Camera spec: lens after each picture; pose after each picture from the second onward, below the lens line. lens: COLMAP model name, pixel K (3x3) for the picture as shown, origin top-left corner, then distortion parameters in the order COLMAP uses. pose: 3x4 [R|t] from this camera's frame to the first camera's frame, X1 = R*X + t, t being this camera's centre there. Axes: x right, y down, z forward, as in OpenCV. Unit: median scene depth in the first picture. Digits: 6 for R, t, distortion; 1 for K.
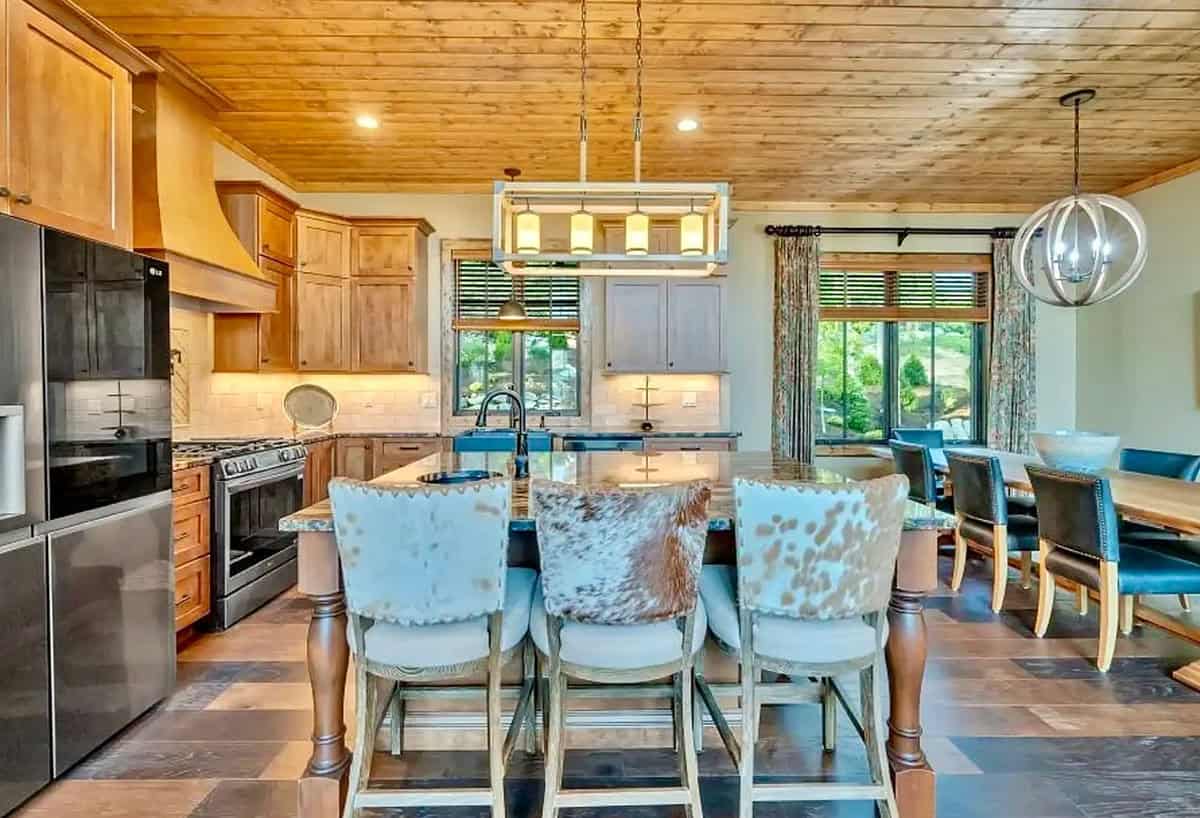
lens RADIAL K [[542.5, 0, 602.4], [0, 542.5, 389.8], [0, 0, 1]] dist [0.003019, -0.000050]
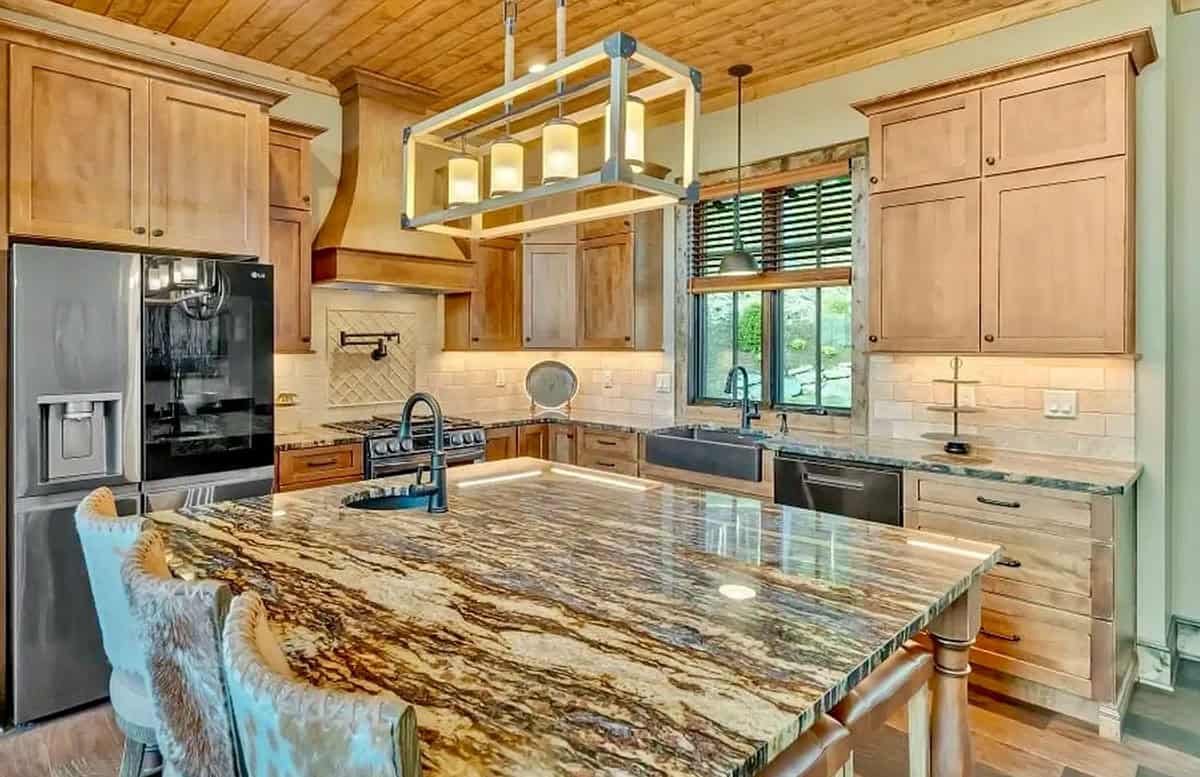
lens RADIAL K [[665.7, 0, 587.5], [0, 665.7, 345.4], [0, 0, 1]] dist [0.016216, 0.000182]
pose [[0.696528, 0.003993, -0.717518, 0.334006], [-0.009593, 0.999947, -0.003748, -0.034164], [0.717465, 0.009494, 0.696530, 0.254421]]
